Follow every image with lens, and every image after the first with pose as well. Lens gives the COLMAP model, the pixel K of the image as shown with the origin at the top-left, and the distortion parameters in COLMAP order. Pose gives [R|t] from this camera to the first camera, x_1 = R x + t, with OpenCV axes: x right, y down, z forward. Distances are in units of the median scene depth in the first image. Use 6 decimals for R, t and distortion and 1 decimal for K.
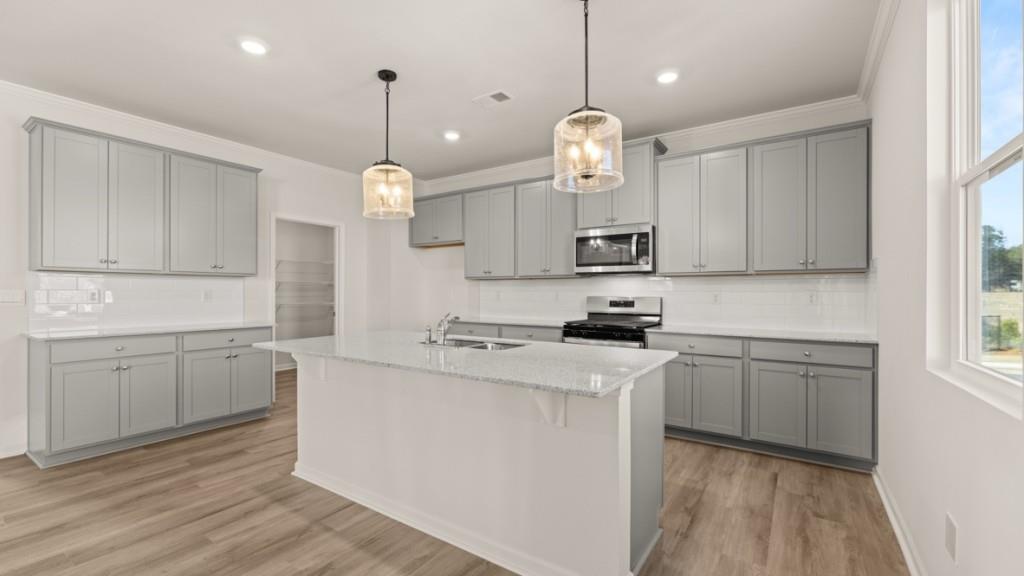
lens RADIAL K [[429.2, 0, 512.0], [0, 429.2, 288.0], [0, 0, 1]] dist [-0.001901, -0.000192]
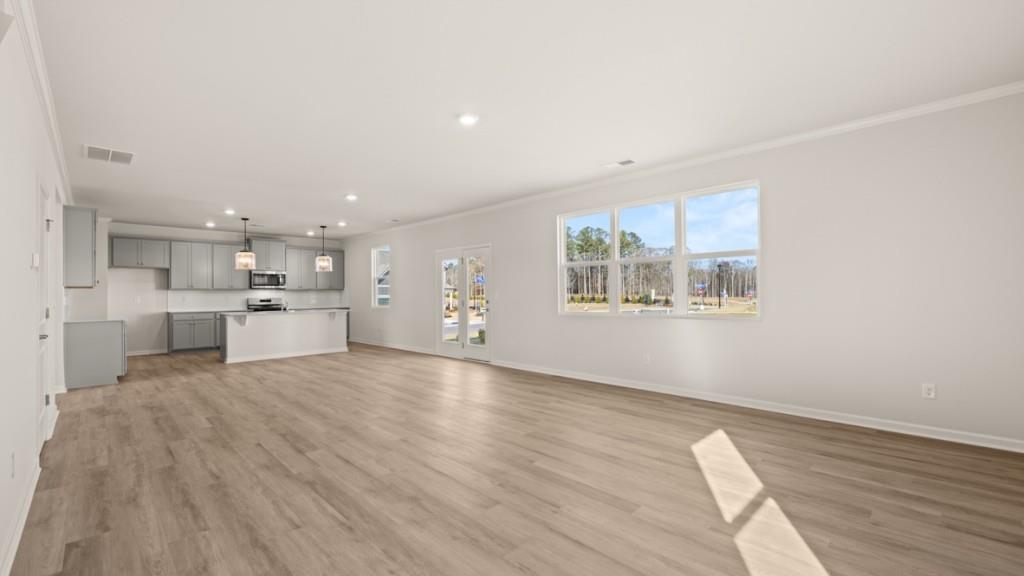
lens RADIAL K [[429.2, 0, 512.0], [0, 429.2, 288.0], [0, 0, 1]] dist [-0.001901, -0.000192]
pose [[0.233747, 0.015544, 0.972173, -1.749386], [0.002919, 0.999856, -0.016689, 0.008770], [-0.972293, 0.006739, 0.233668, -0.908040]]
